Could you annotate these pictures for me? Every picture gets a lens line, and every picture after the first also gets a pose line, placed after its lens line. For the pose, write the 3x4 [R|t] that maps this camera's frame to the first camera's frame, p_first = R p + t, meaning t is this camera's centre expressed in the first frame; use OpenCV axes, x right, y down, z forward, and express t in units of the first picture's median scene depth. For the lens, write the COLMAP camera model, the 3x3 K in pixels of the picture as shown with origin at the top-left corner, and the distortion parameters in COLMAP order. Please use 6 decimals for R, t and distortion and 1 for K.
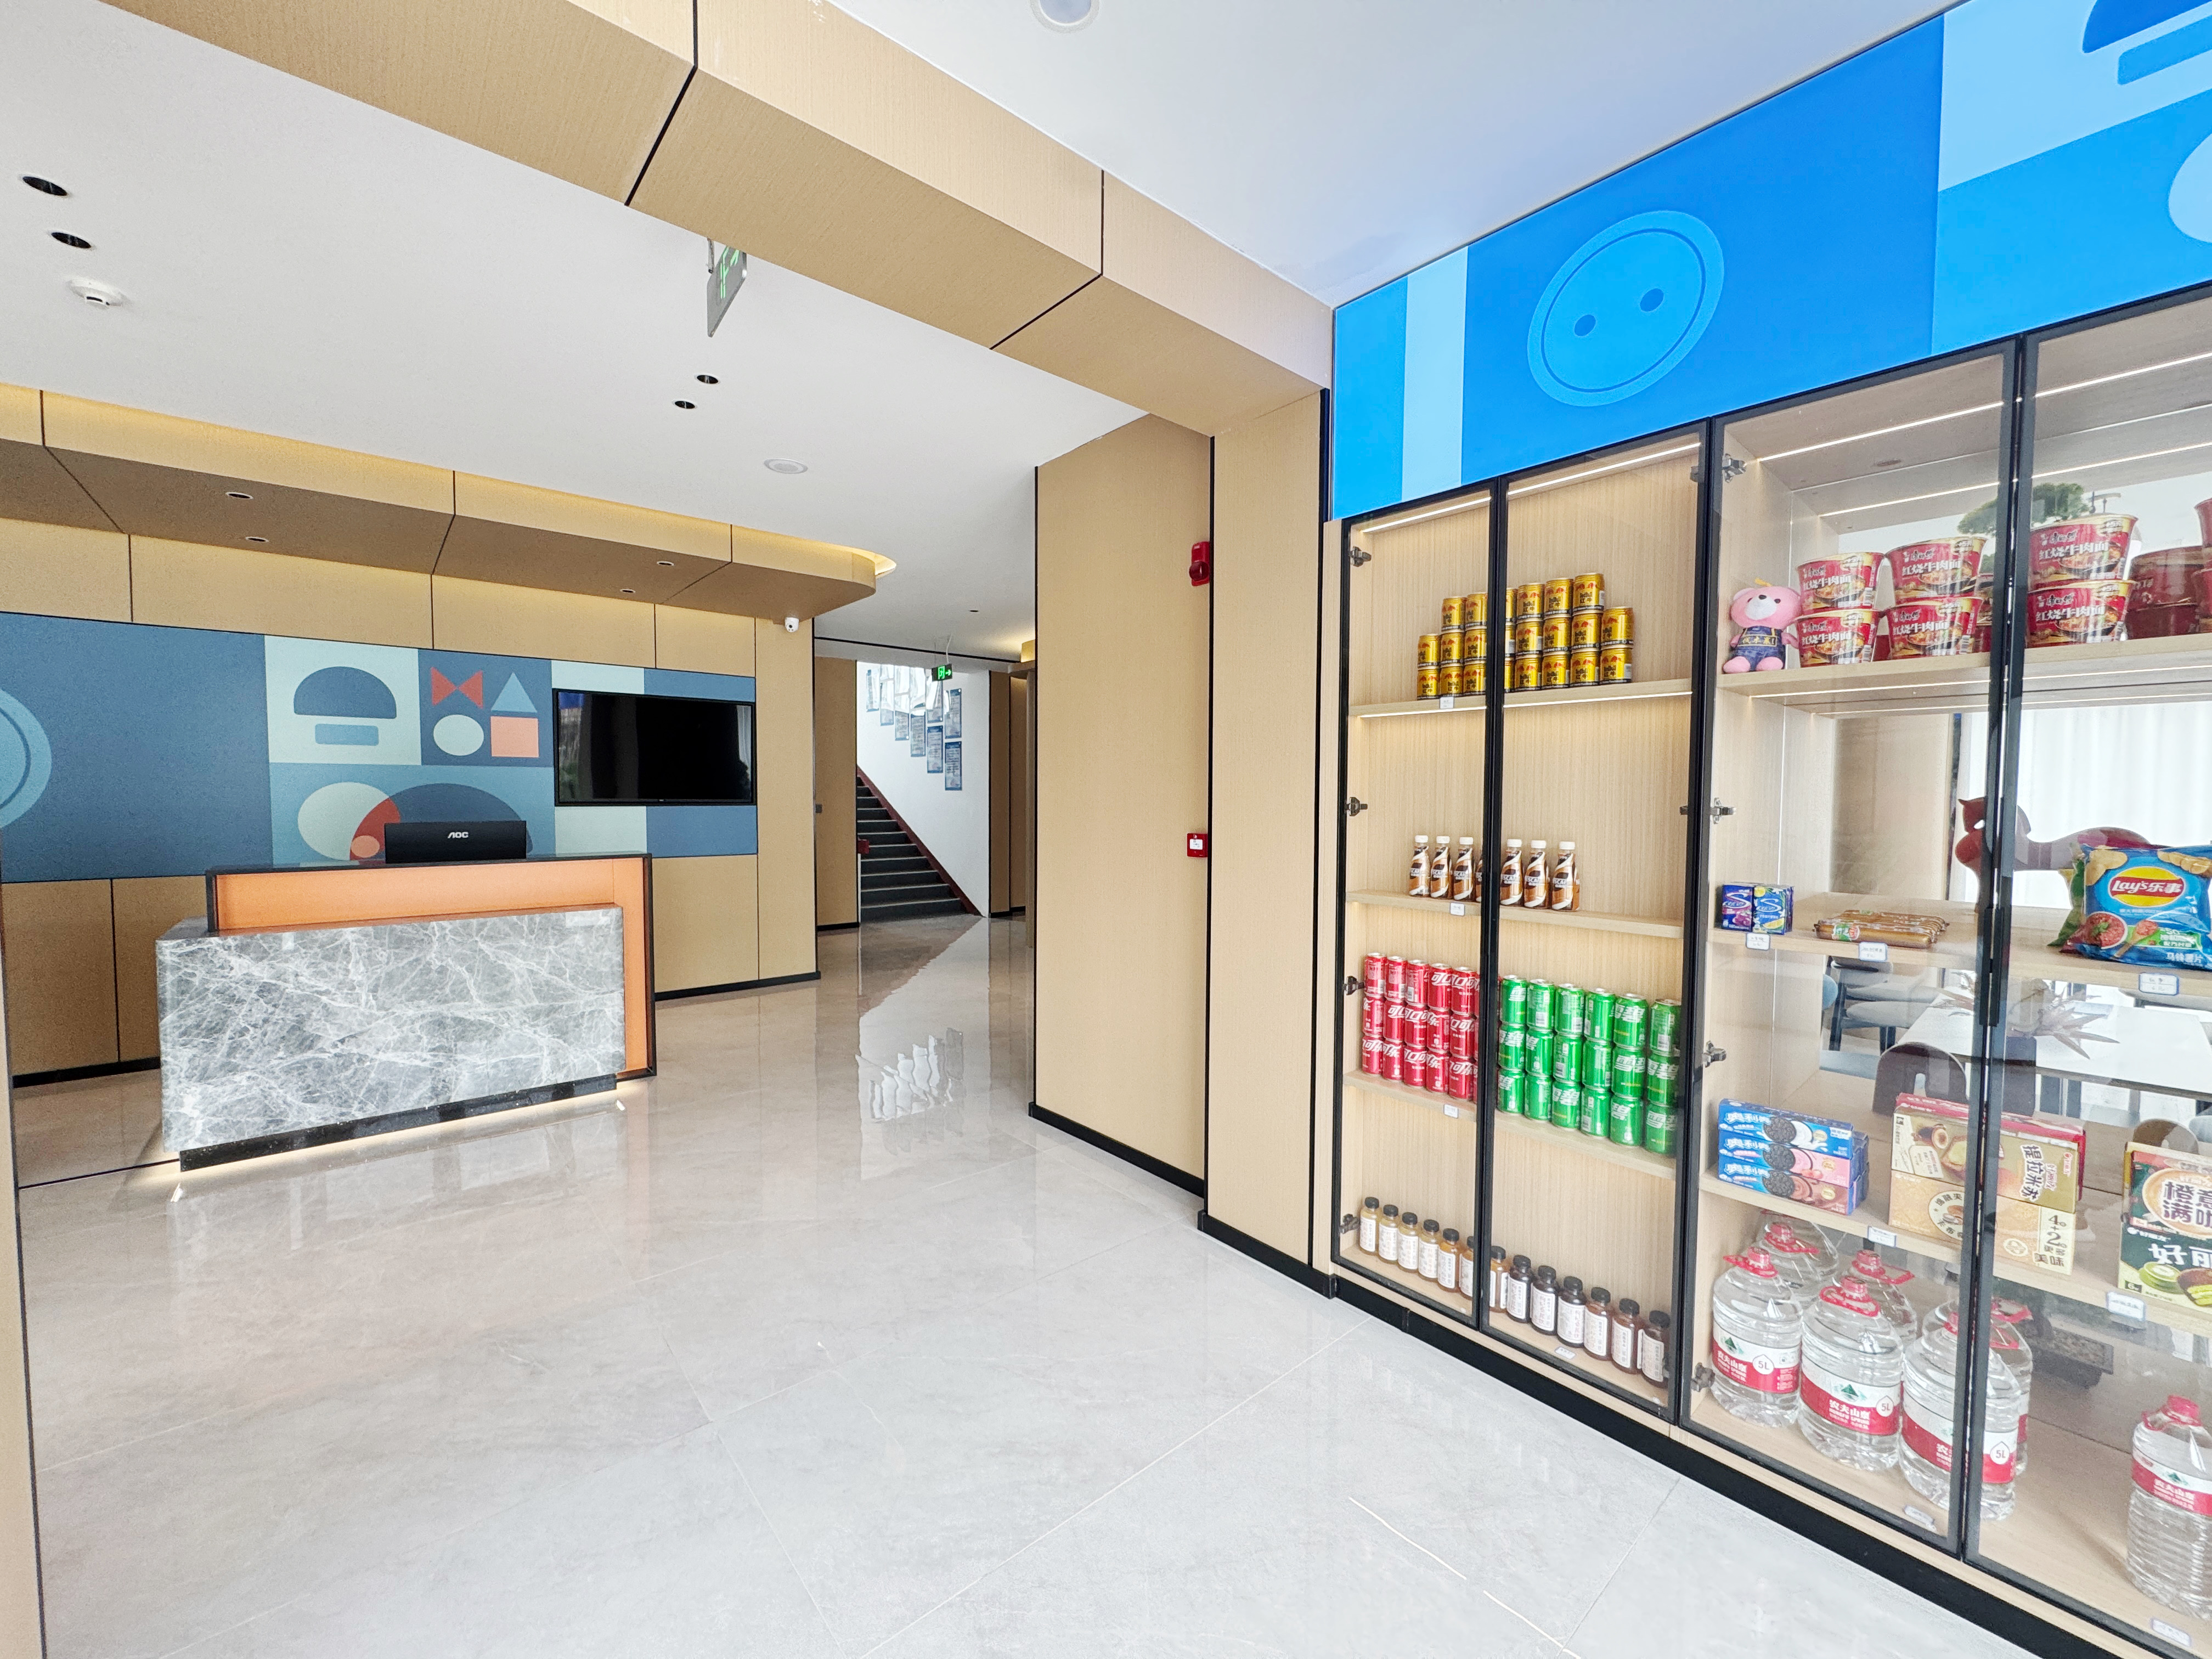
lens RADIAL K [[883.4, 0, 1107.3], [0, 883.4, 830.8], [0, 0, 1]] dist [-0.002888, -0.000164]
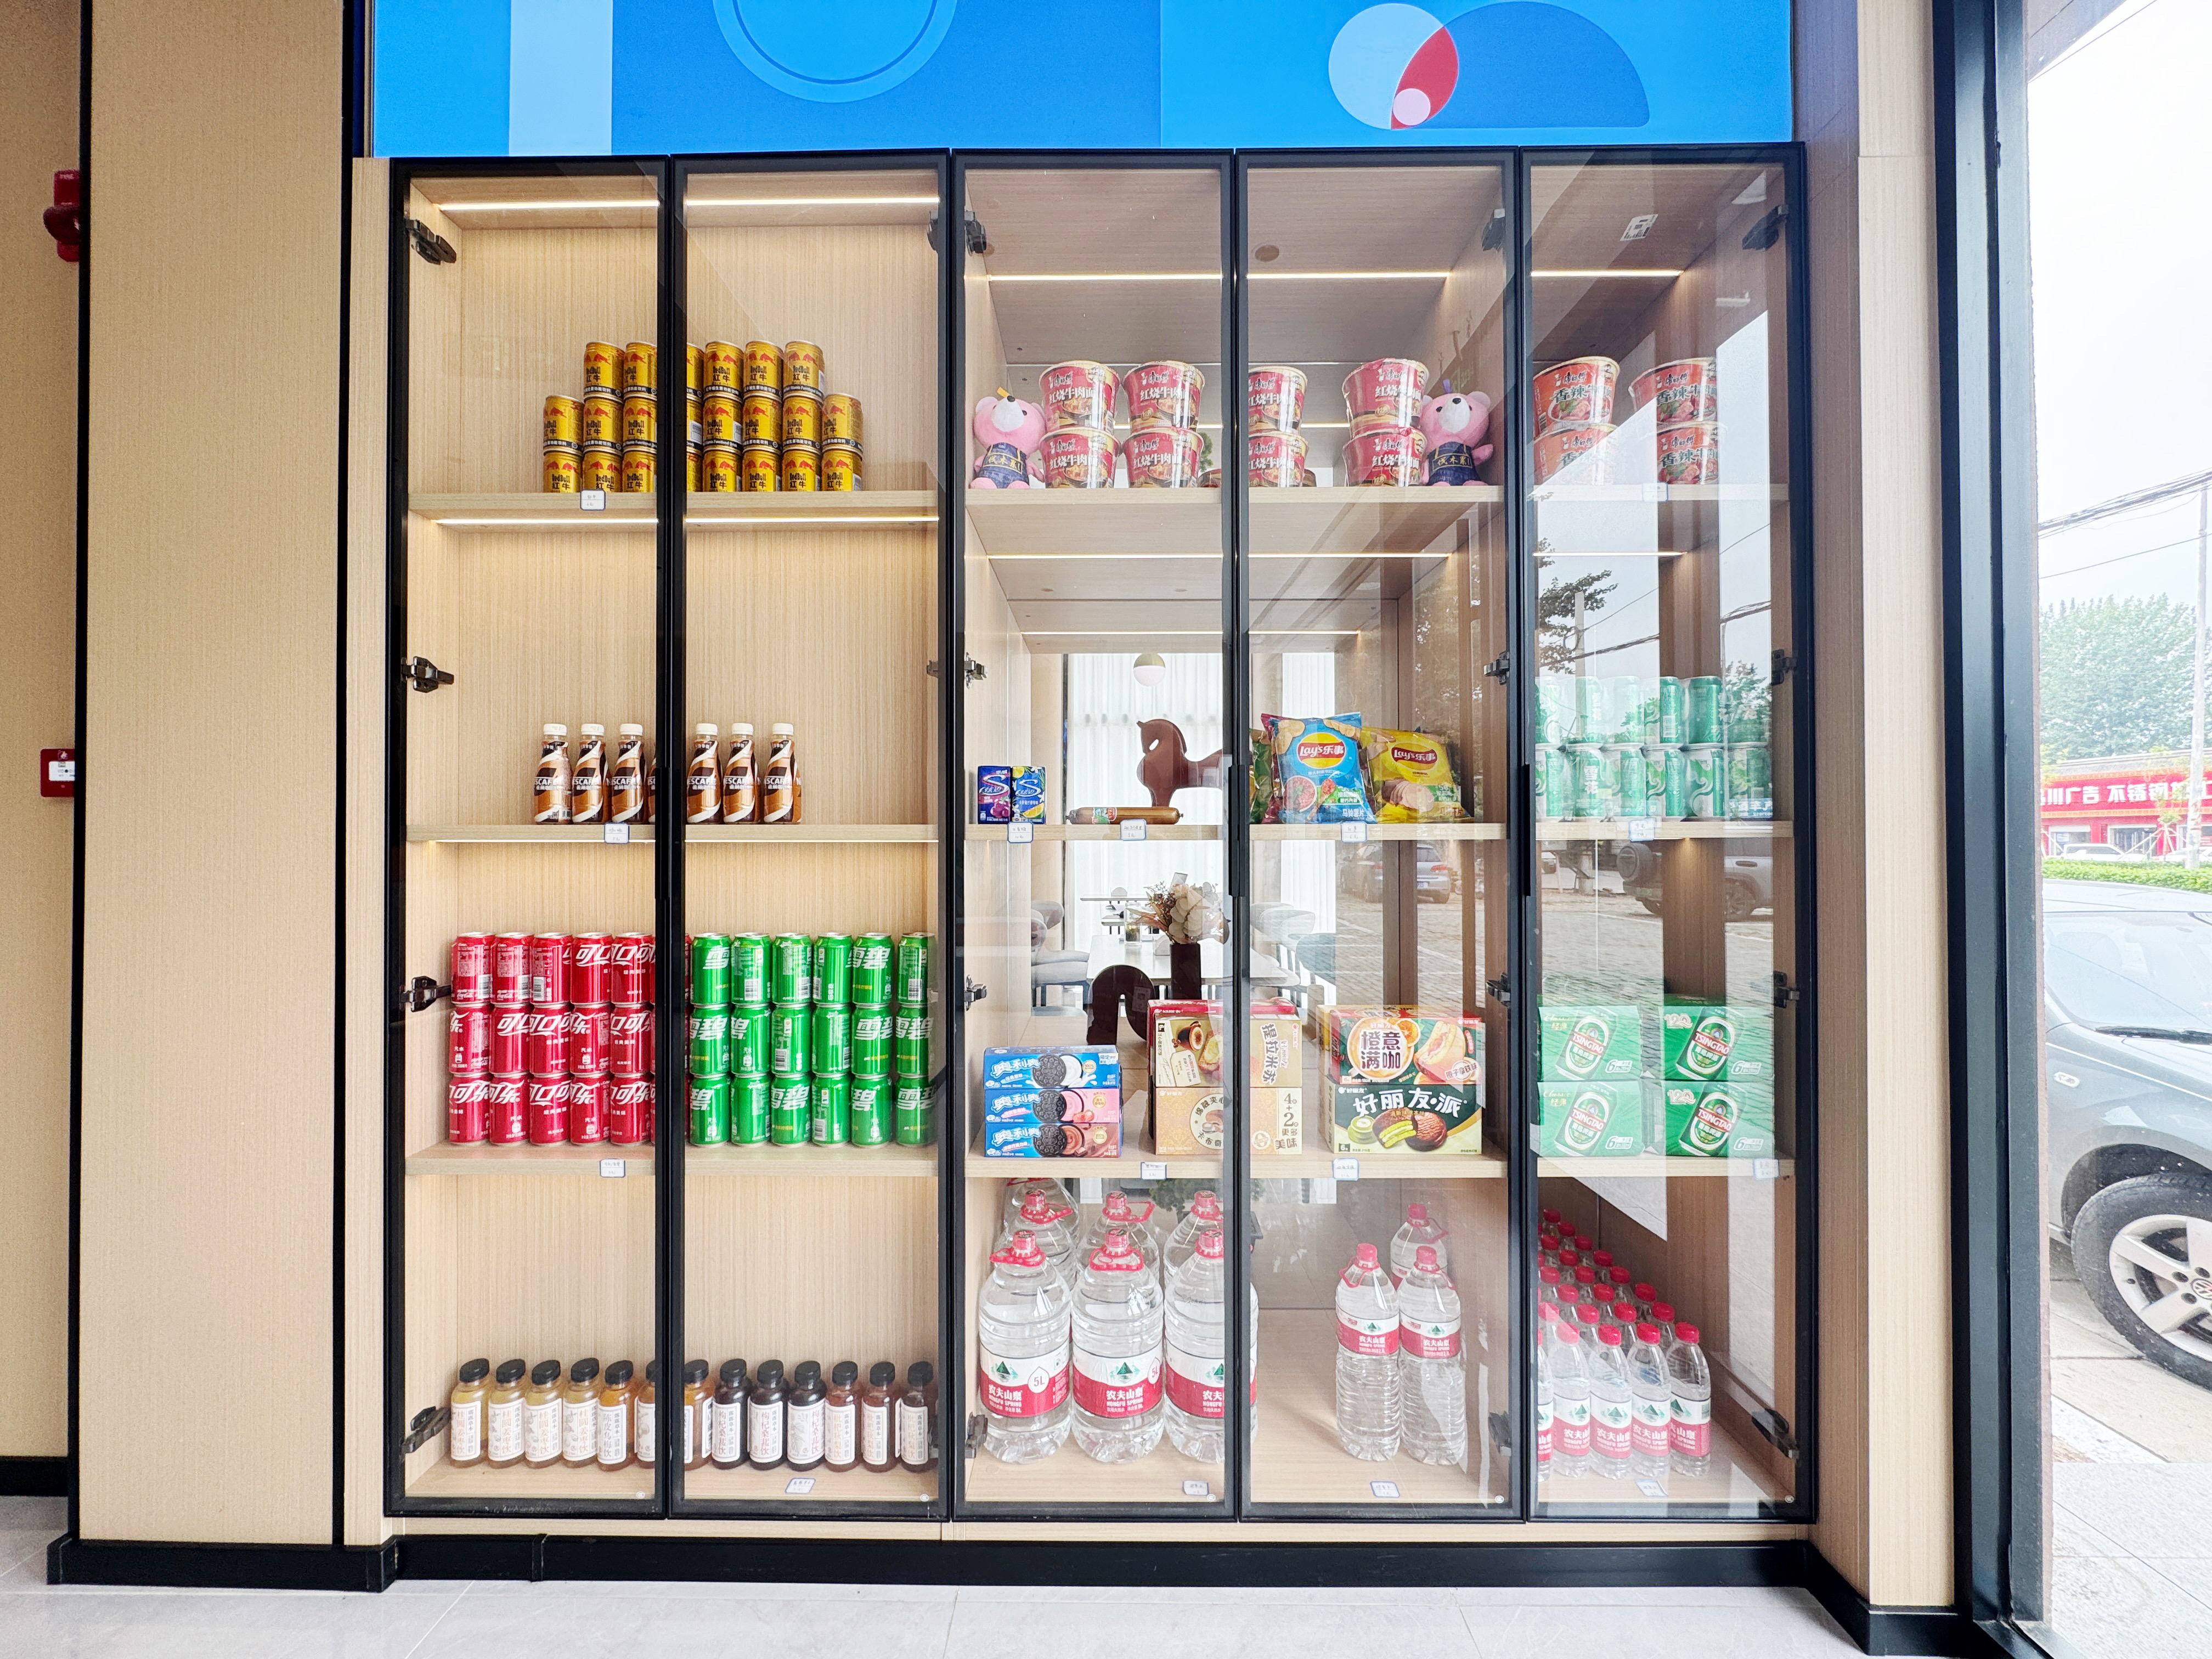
lens RADIAL K [[883.4, 0, 1107.3], [0, 883.4, 830.8], [0, 0, 1]] dist [-0.002888, -0.000164]
pose [[0.660184, 0.000438, 0.751104, 0.153317], [0.036352, 0.998809, -0.032534, 0.114228], [-0.750224, 0.048783, 0.659382, 0.323038]]
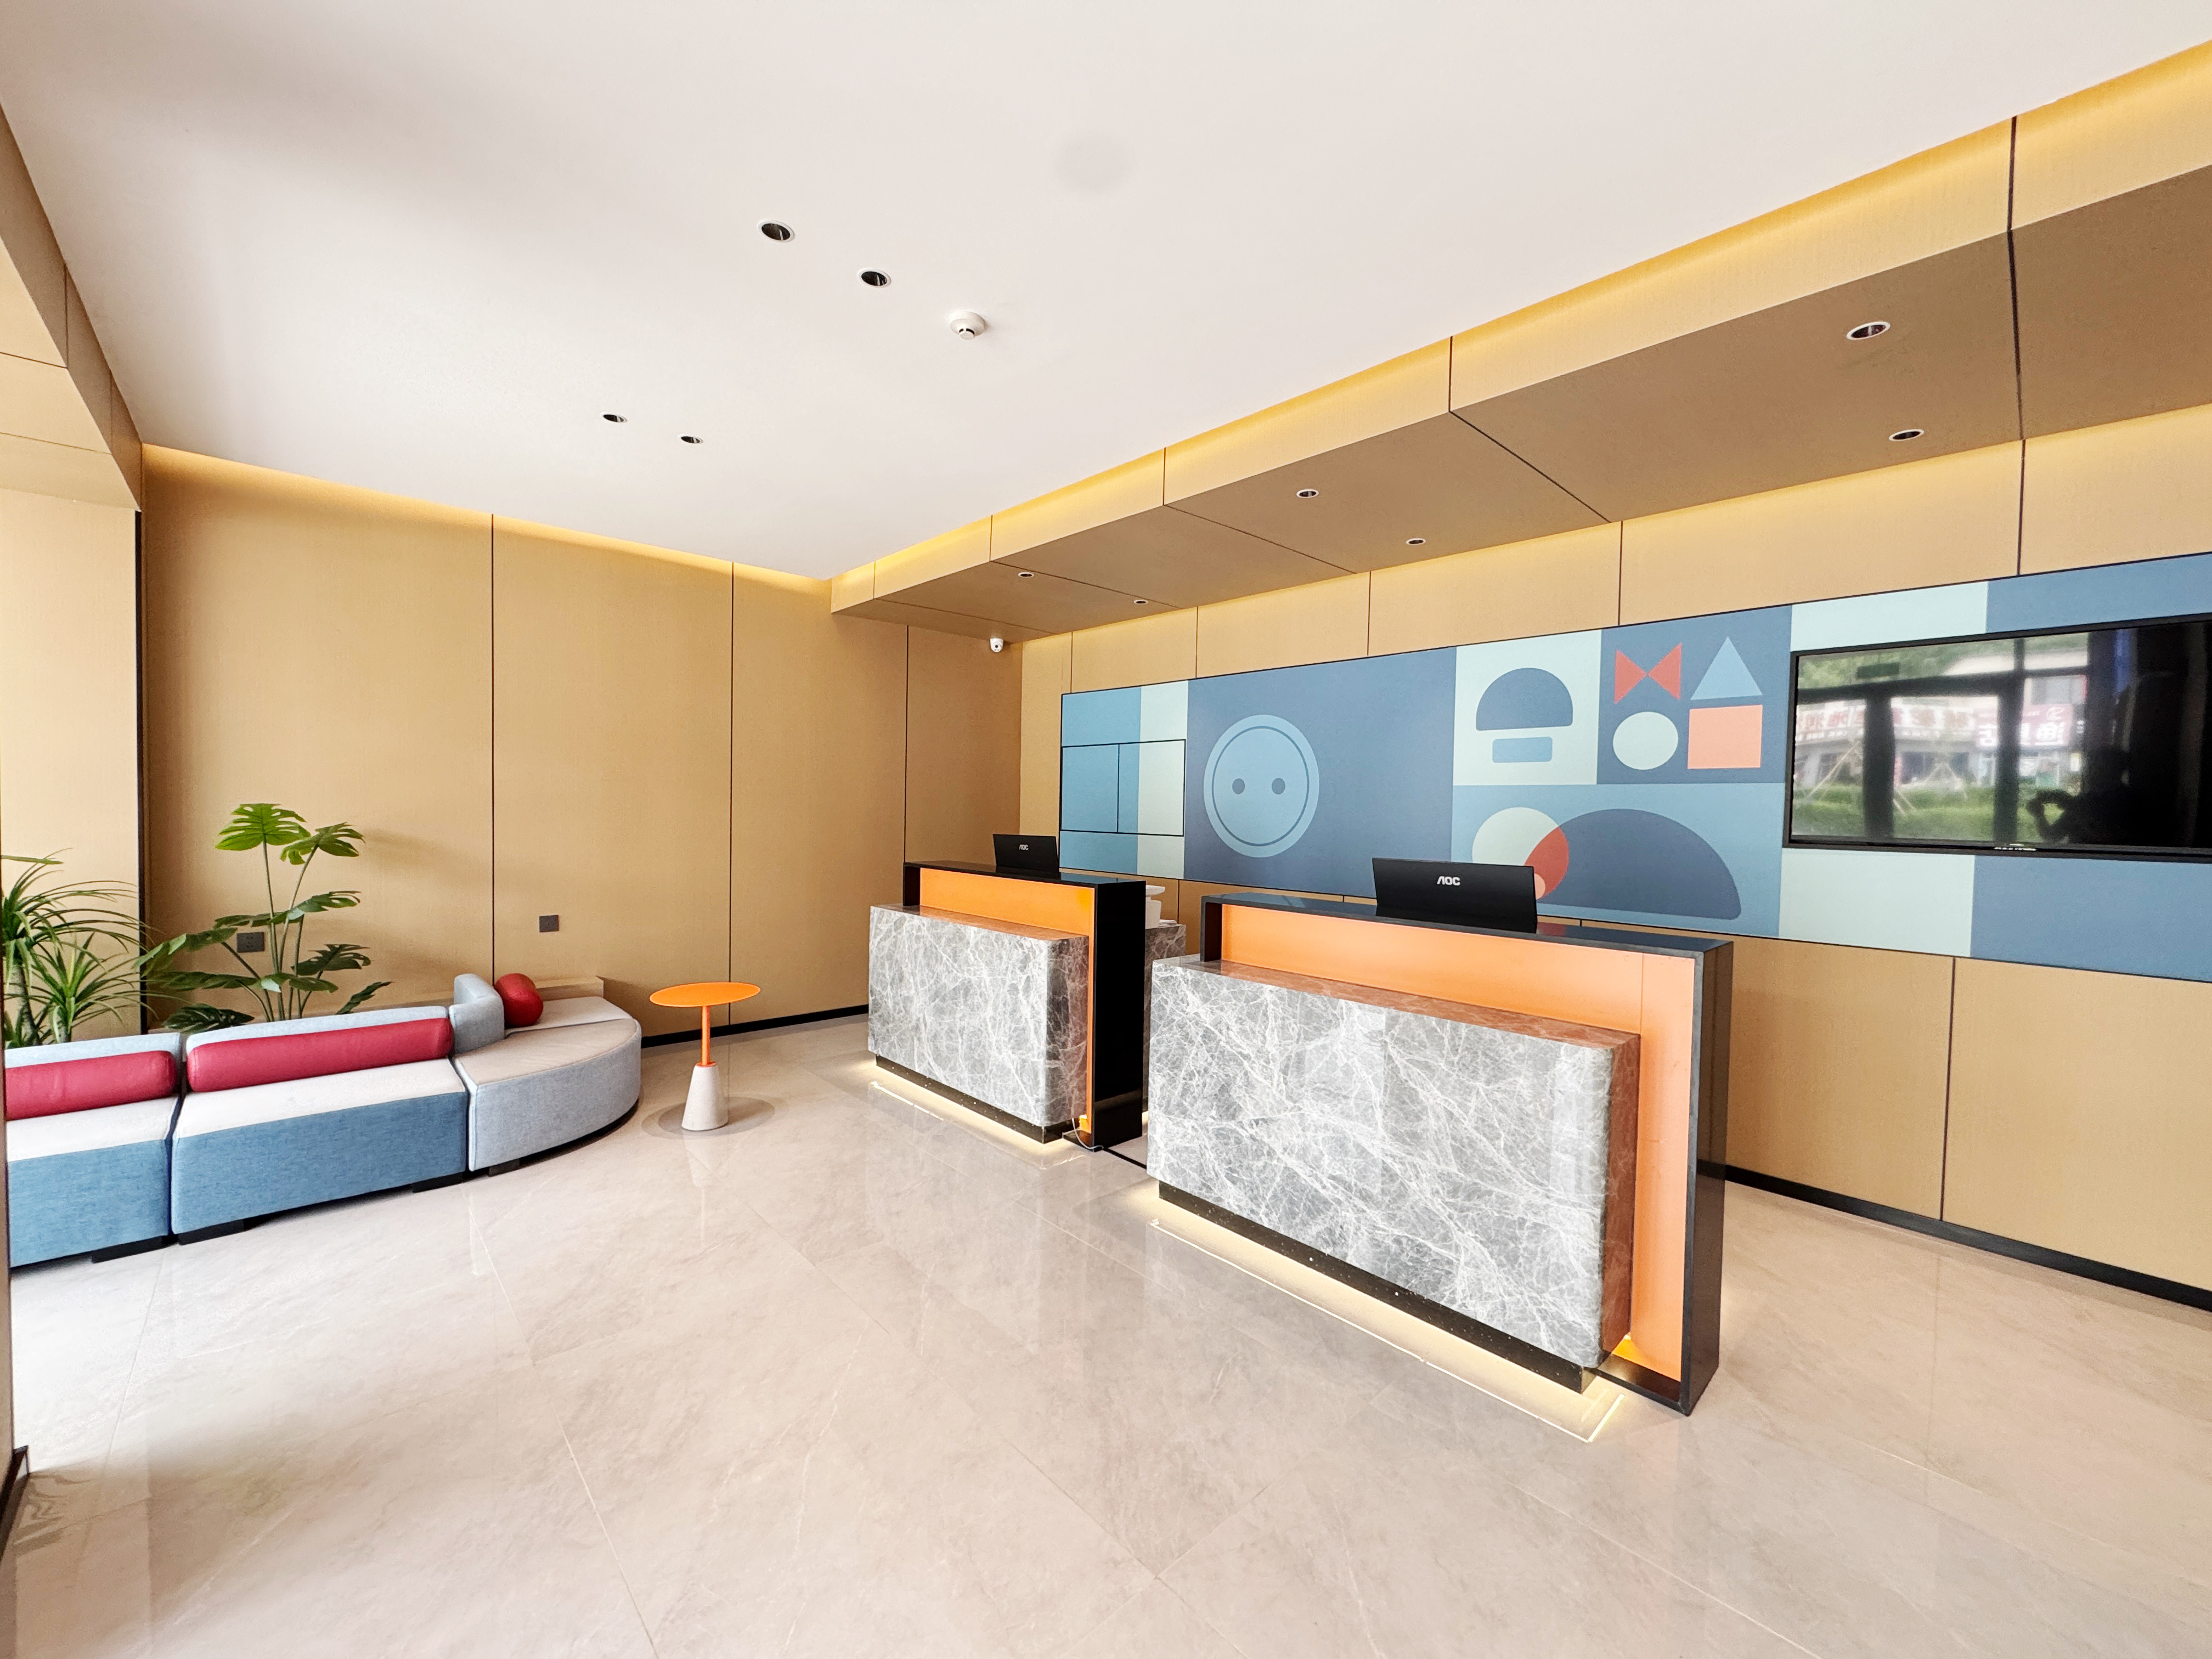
lens RADIAL K [[883.4, 0, 1107.3], [0, 883.4, 830.8], [0, 0, 1]] dist [-0.002888, -0.000164]
pose [[0.044240, 0.023887, -0.998735, -0.107412], [-0.060724, 0.997930, 0.021178, -0.058028], [0.997174, 0.059710, 0.045599, 1.246689]]
